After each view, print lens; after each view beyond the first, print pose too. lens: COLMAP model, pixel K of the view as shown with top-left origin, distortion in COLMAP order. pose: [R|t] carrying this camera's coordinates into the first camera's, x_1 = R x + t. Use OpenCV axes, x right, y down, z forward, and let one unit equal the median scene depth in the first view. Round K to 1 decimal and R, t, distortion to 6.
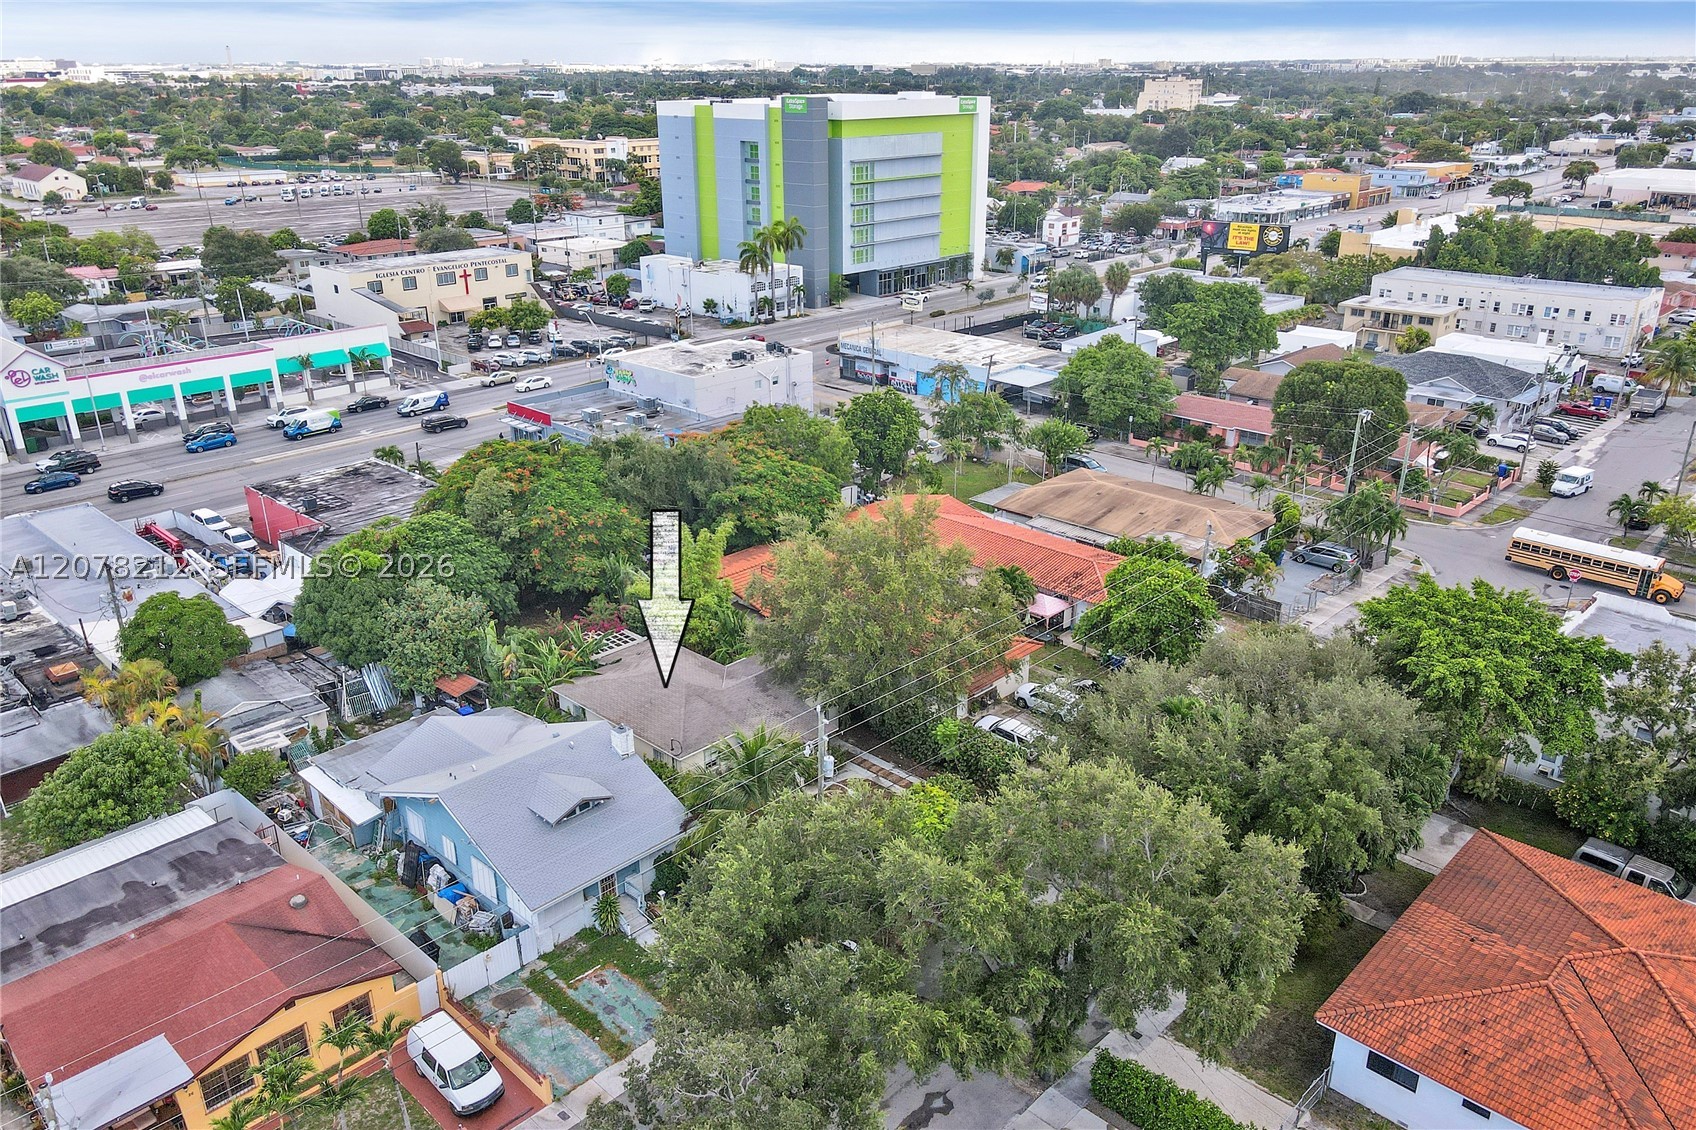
lens RADIAL K [[1254.6, 0, 848.0], [0, 1254.6, 565.0], [0, 0, 1]] dist [-0.001706, 0.045320]
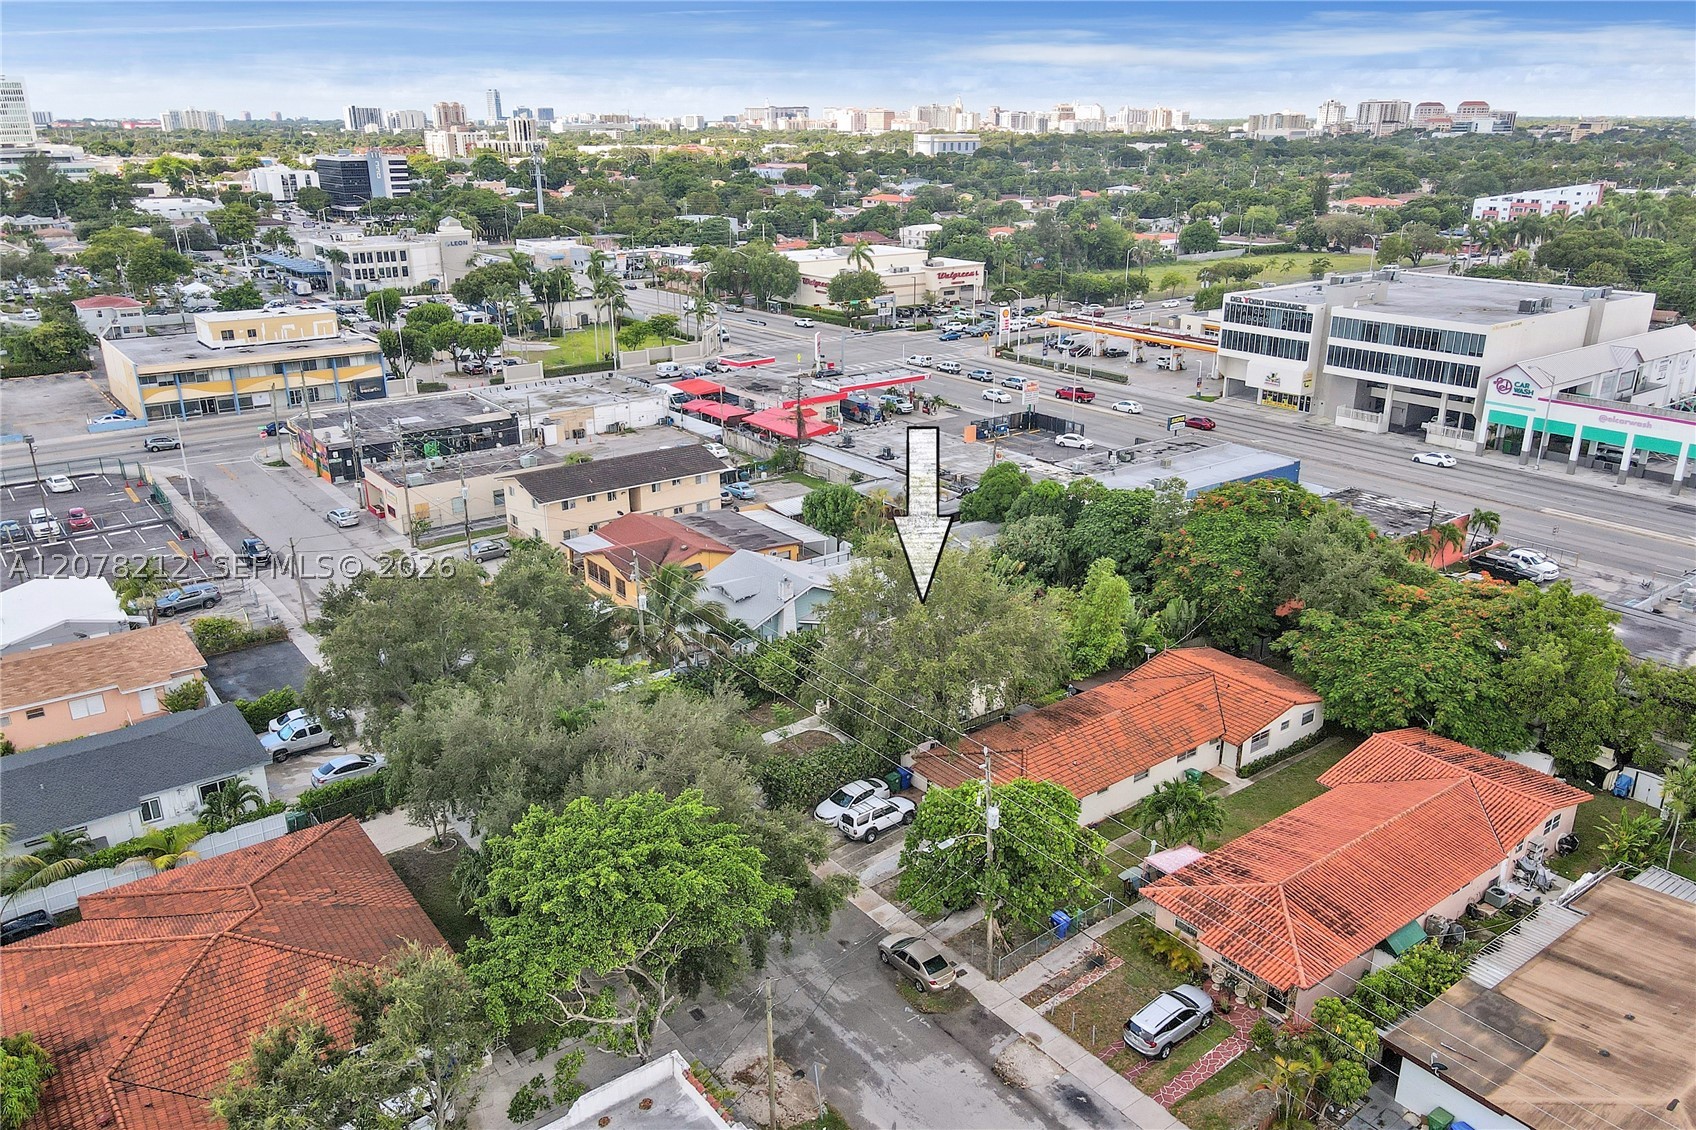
lens RADIAL K [[1235.2, 0, 848.0], [0, 1235.2, 565.0], [0, 0, 1]] dist [0.010880, 0.006948]
pose [[-0.153515, 0.339348, -0.928050, 0.410248], [-0.363916, 0.853756, 0.372379, -0.160793], [0.918694, 0.394898, -0.007570, 0.397655]]
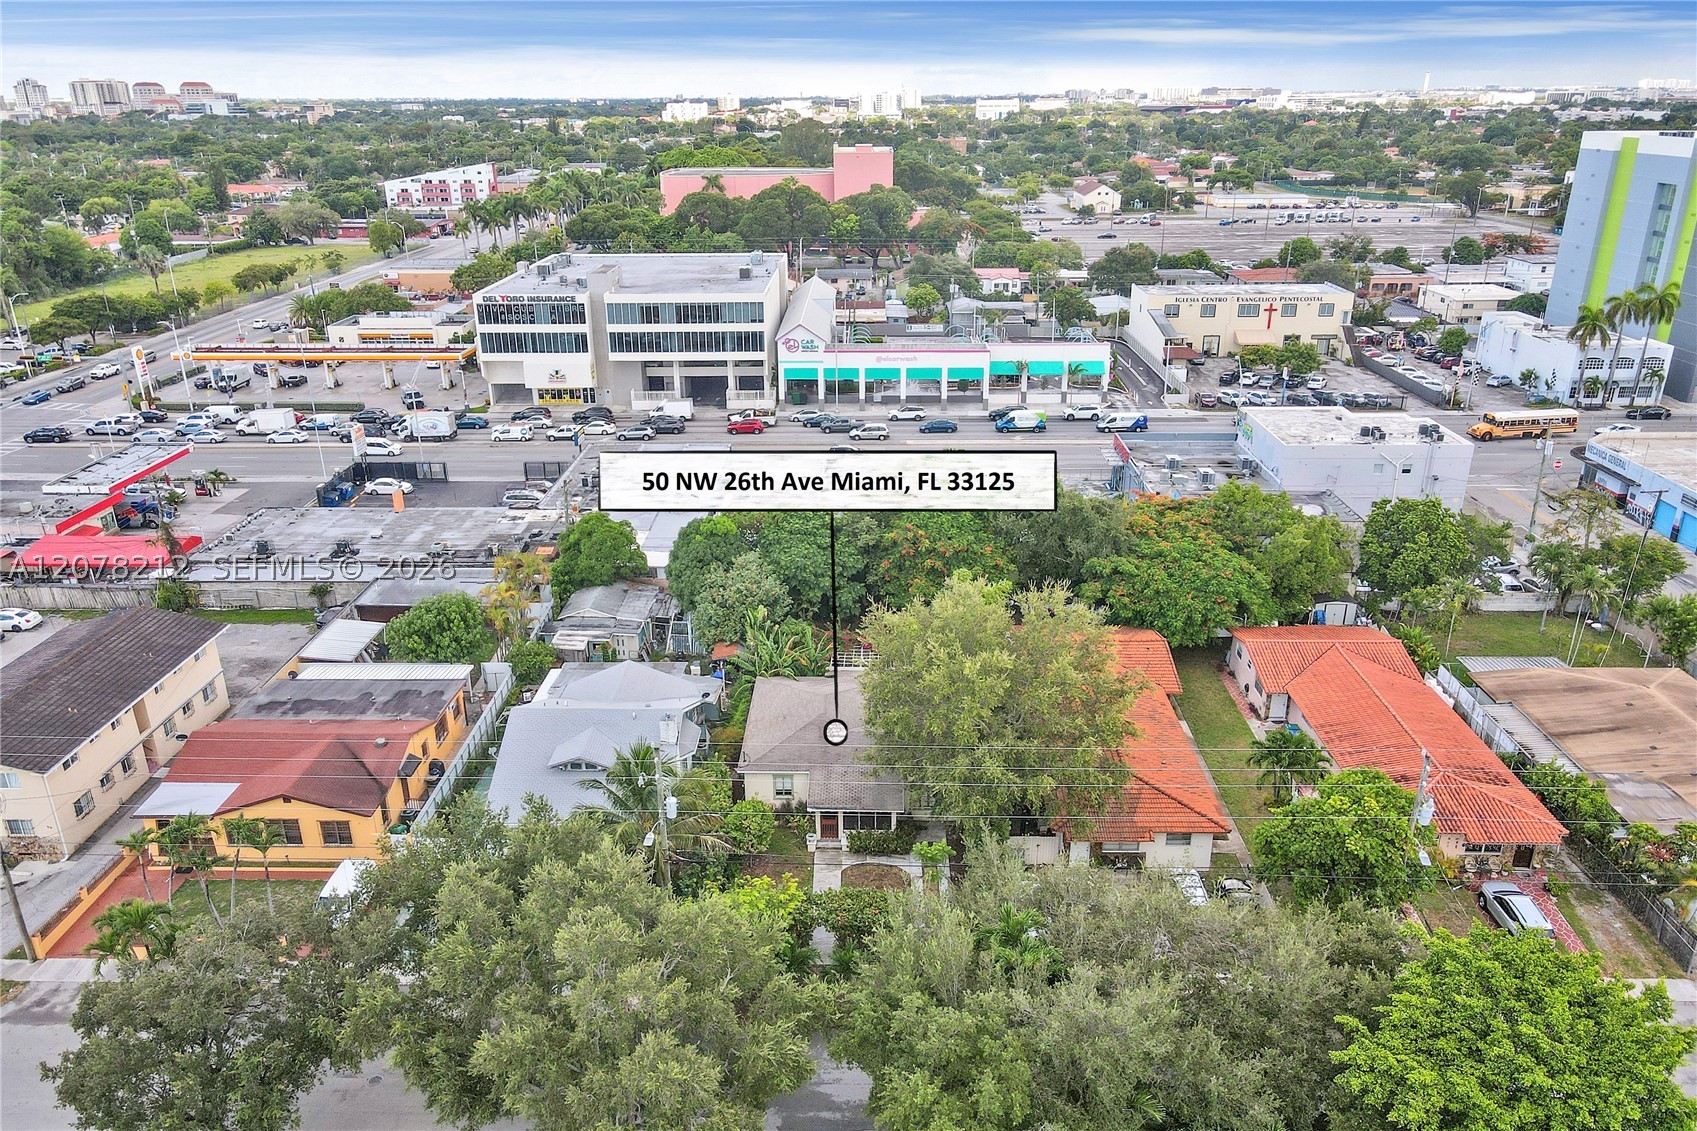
lens RADIAL K [[1255.3, 0, 848.5], [0, 1255.3, 565.5], [0, 0, 1]] dist [-0.001706, 0.045320]
pose [[0.678589, 0.256977, -0.688098, 0.236422], [-0.268760, 0.958708, 0.092992, -0.051259], [0.683582, 0.121830, 0.719634, 0.116837]]
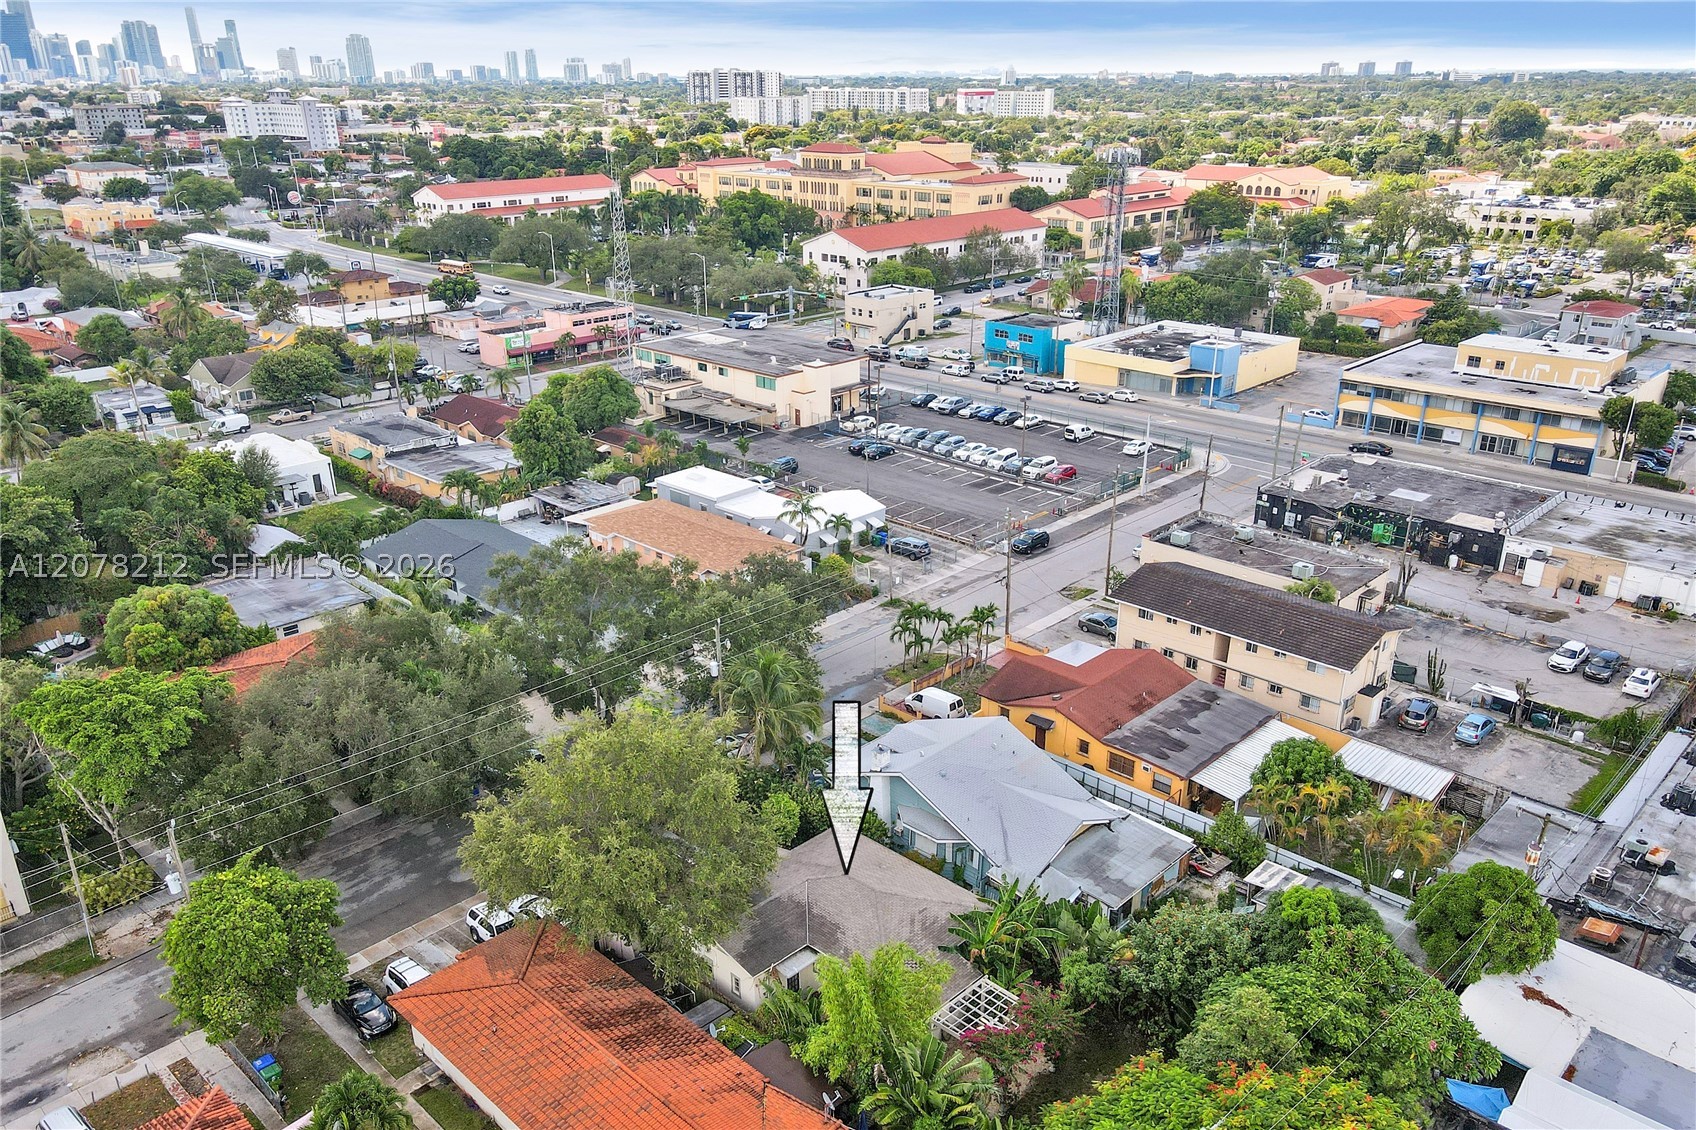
lens RADIAL K [[1254.6, 0, 848.0], [0, 1254.6, 565.0], [0, 0, 1]] dist [-0.001706, 0.045320]
pose [[-0.999802, 0.007850, 0.018271, -0.065685], [0.018160, 0.734816, 0.678023, -0.292356], [-0.008103, 0.678221, -0.734813, 0.646122]]
